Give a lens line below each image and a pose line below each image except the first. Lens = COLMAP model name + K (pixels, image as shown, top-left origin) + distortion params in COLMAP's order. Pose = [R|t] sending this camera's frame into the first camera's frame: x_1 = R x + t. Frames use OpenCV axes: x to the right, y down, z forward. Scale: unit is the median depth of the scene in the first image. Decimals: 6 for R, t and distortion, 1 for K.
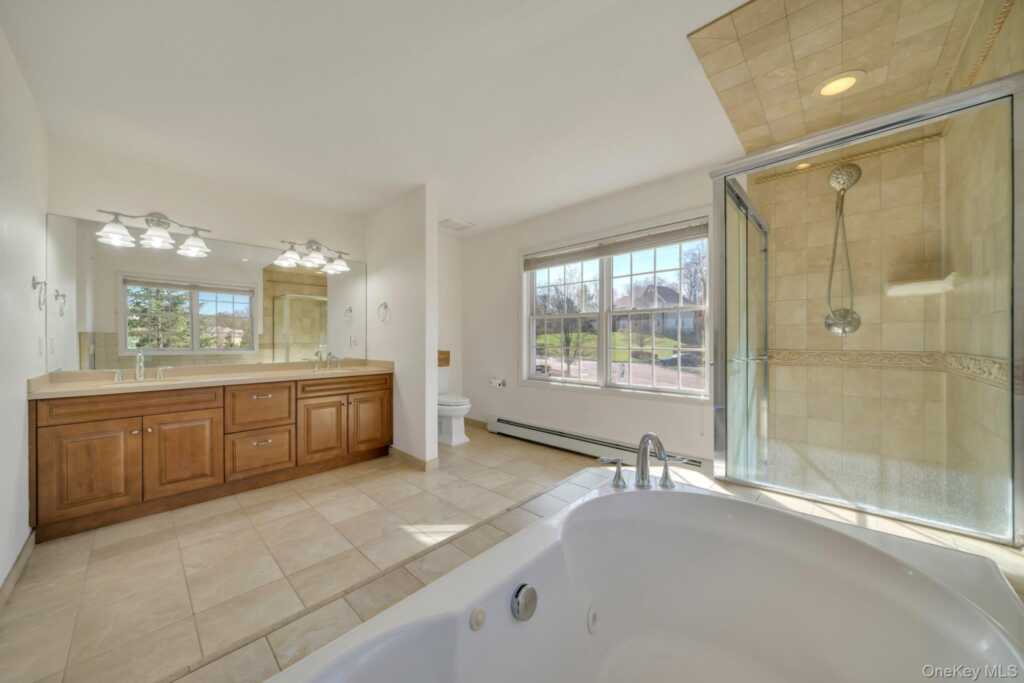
lens RADIAL K [[357.6, 0, 512.0], [0, 357.6, 341.5], [0, 0, 1]] dist [-0.000008, 0.000017]
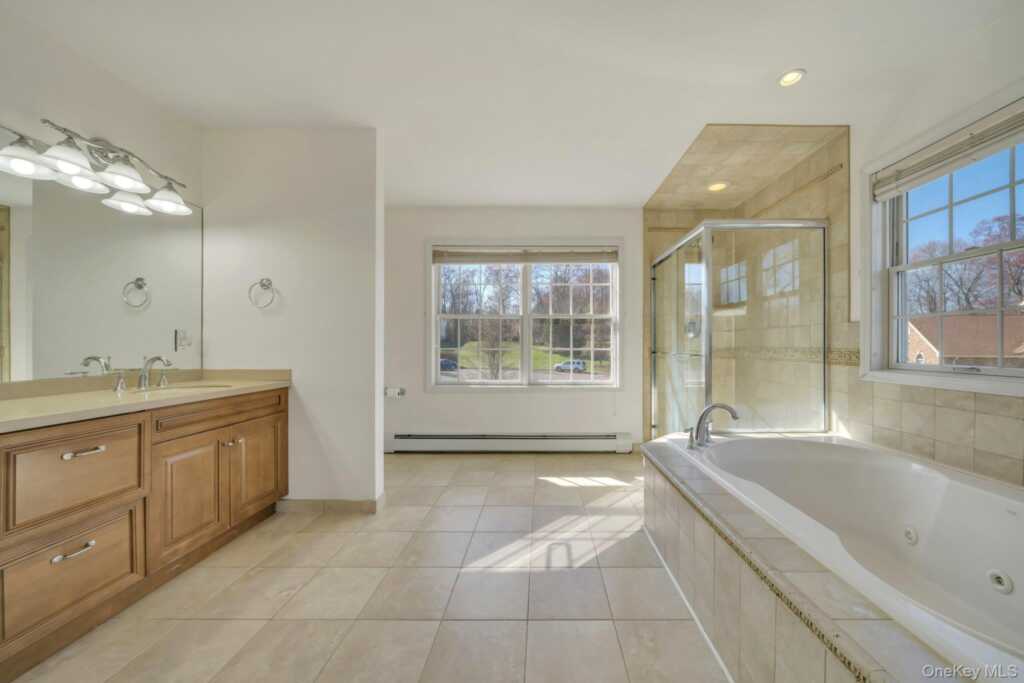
lens RADIAL K [[366.3, 0, 513.2], [0, 366.3, 349.3], [0, 0, 1]] dist [0.000082, -0.000007]
pose [[0.729213, -0.001733, 0.684285, -0.499856], [0.000634, 0.999998, 0.001857, 0.017494], [-0.684286, -0.000921, 0.729213, 0.221016]]
